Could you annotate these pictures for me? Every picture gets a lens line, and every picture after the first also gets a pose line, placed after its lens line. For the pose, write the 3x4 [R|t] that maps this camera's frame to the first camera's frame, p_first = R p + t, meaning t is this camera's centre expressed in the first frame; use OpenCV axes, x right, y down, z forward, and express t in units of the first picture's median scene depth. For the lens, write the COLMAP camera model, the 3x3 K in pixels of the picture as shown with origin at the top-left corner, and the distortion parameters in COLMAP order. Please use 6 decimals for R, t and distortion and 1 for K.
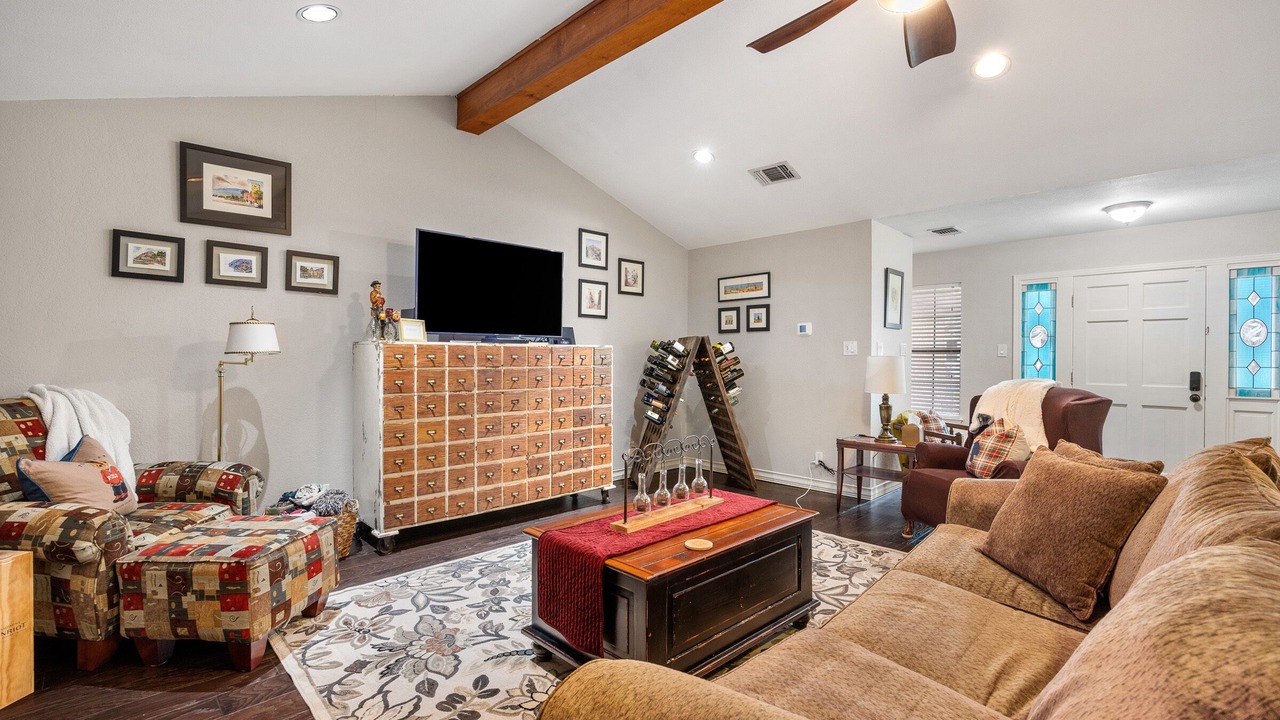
lens RADIAL K [[554.9, 0, 636.0], [0, 554.9, 356.7], [0, 0, 1]] dist [-0.008347, -0.000234]
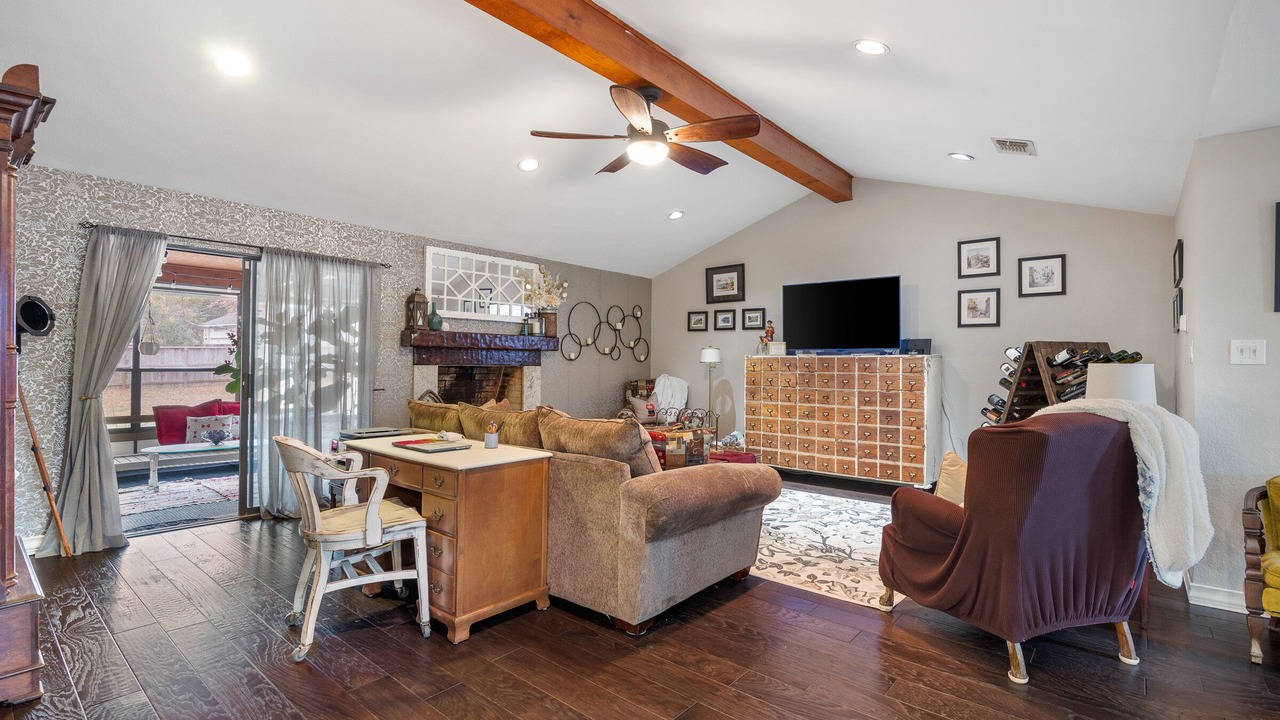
lens RADIAL K [[578.3, 0, 658.0], [0, 578.3, 361.6], [0, 0, 1]] dist [-0.018961, 0.000103]
pose [[0.123123, -0.009522, -0.992346, 1.343193], [-0.011166, 0.999877, -0.010979, 0.014750], [0.992329, 0.012433, 0.123002, 0.474385]]
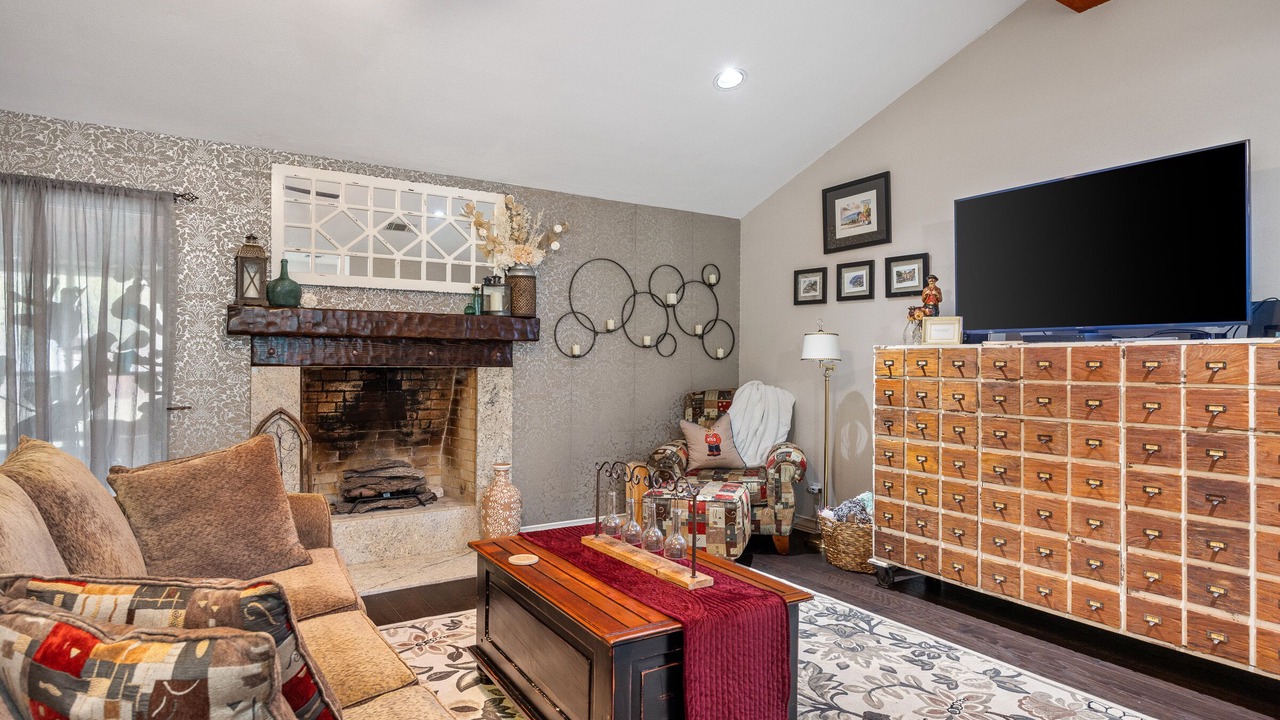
lens RADIAL K [[701.5, 0, 650.4], [0, 701.5, 360.5], [0, 0, 1]] dist [-0.006405, 0.000832]
pose [[-0.189309, -0.009357, -0.981873, 0.715821], [-0.010396, 0.999918, -0.007525, 0.007894], [0.981862, 0.008783, -0.189391, 0.837288]]
